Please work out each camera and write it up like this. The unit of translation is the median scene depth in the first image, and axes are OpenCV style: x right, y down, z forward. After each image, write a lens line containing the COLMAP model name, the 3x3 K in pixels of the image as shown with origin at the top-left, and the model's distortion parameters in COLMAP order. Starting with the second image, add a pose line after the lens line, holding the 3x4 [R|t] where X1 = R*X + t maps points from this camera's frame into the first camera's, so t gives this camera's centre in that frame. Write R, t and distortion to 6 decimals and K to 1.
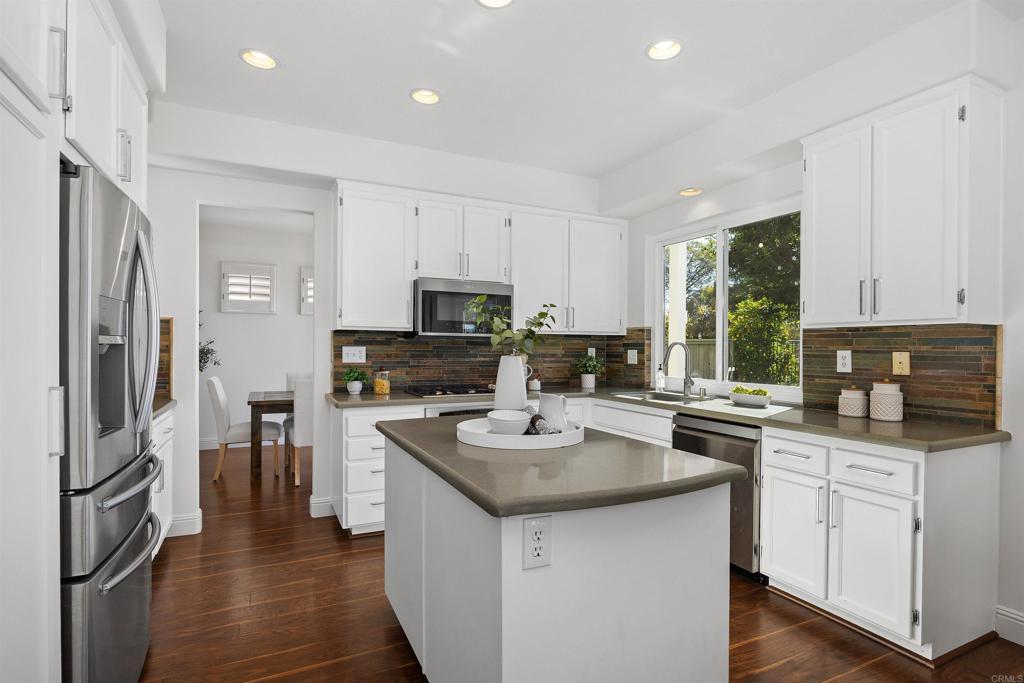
lens RADIAL K [[504.8, 0, 513.6], [0, 504.8, 342.9], [0, 0, 1]] dist [-0.011464, 0.000124]
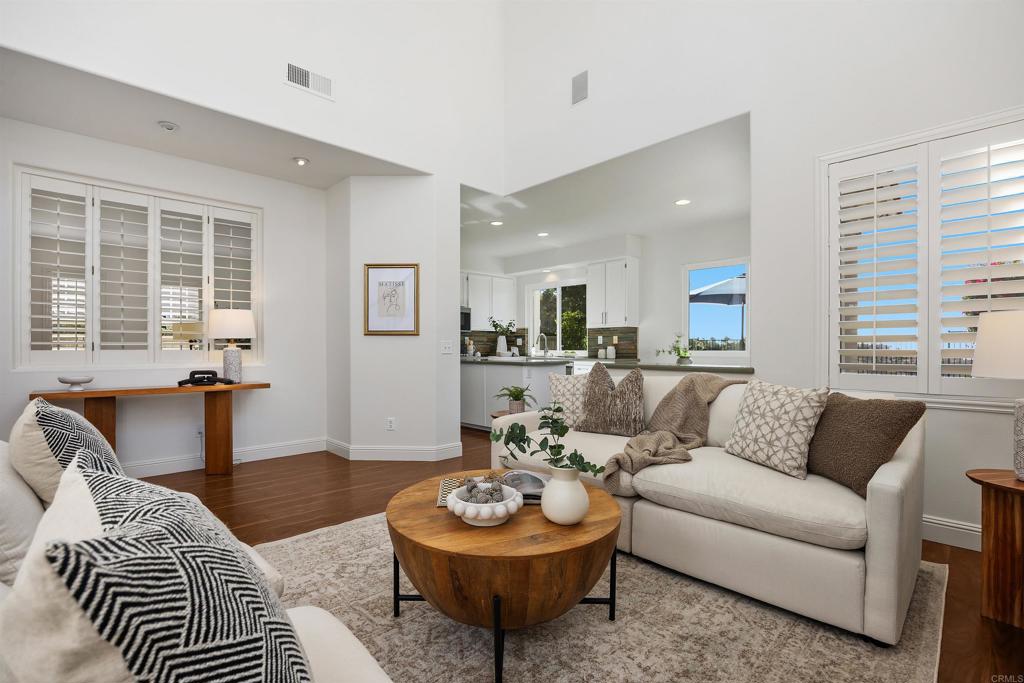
lens RADIAL K [[472.2, 0, 509.9], [0, 472.2, 346.8], [0, 0, 1]] dist [0.001127, 0.000038]
pose [[0.951440, -0.005824, 0.307778, -0.469594], [0.003736, 0.999966, 0.007372, 0.038355], [-0.307810, -0.005864, 0.951430, -0.997790]]
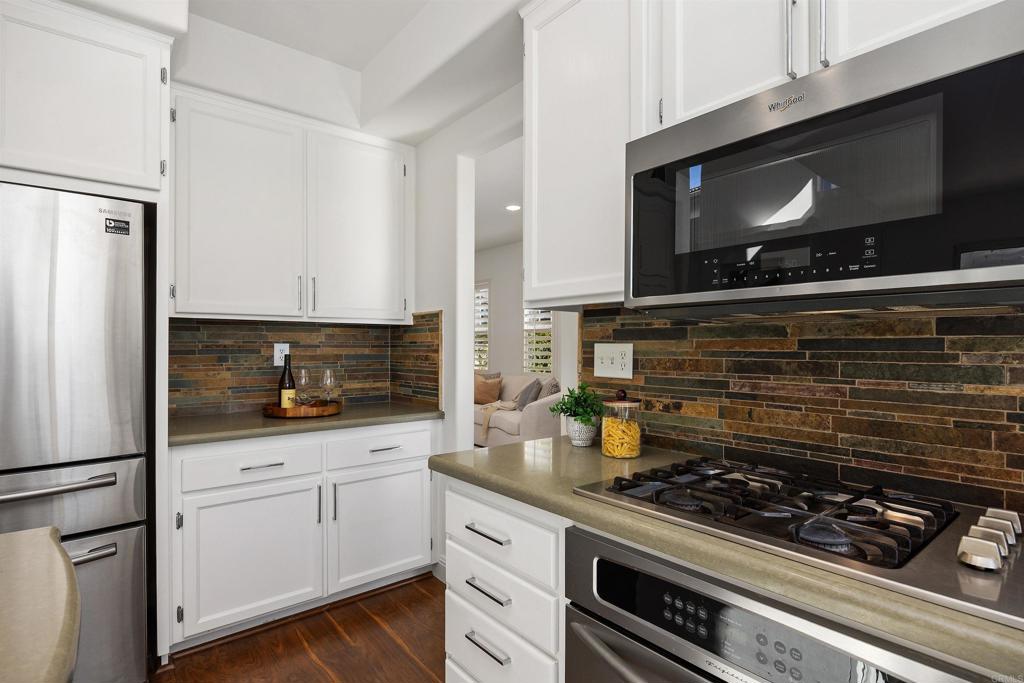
lens RADIAL K [[504.8, 0, 505.0], [0, 504.8, 350.4], [0, 0, 1]] dist [-0.011464, 0.000124]
pose [[0.217803, -0.000332, -0.975993, 0.120158], [0.007984, 0.999967, 0.001442, 0.011898], [0.975960, -0.008107, 0.217798, 0.767430]]
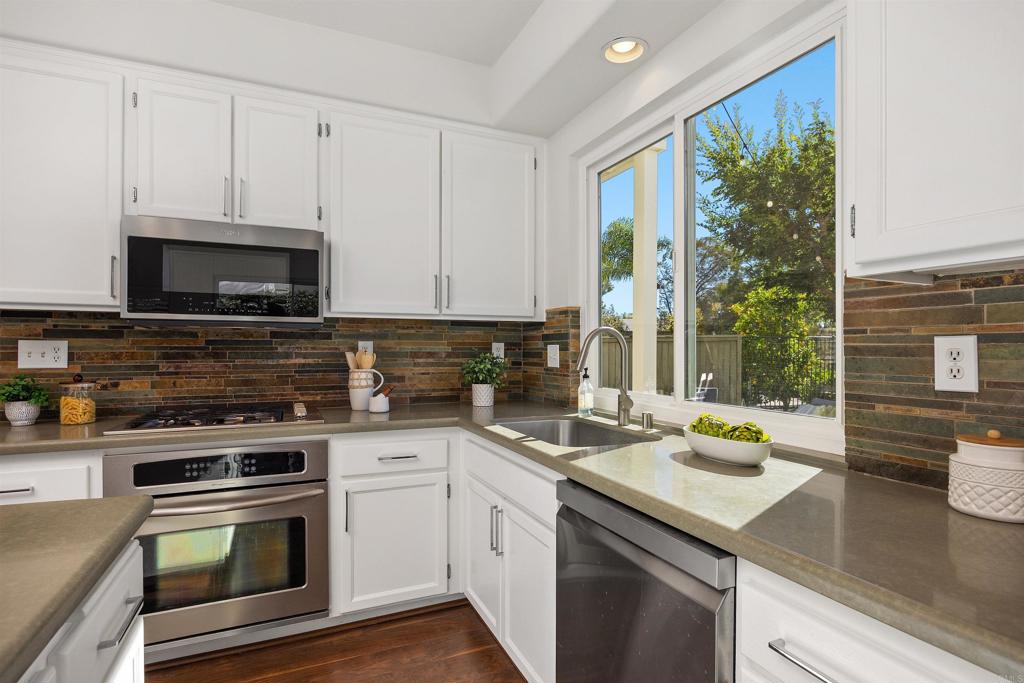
lens RADIAL K [[504.8, 0, 510.9], [0, 504.8, 345.2], [0, 0, 1]] dist [-0.011464, 0.000124]
pose [[0.999464, -0.005775, -0.032235, 0.230159], [0.005888, 0.999977, 0.003405, 0.013510], [0.032214, -0.003593, 0.999475, 0.427038]]
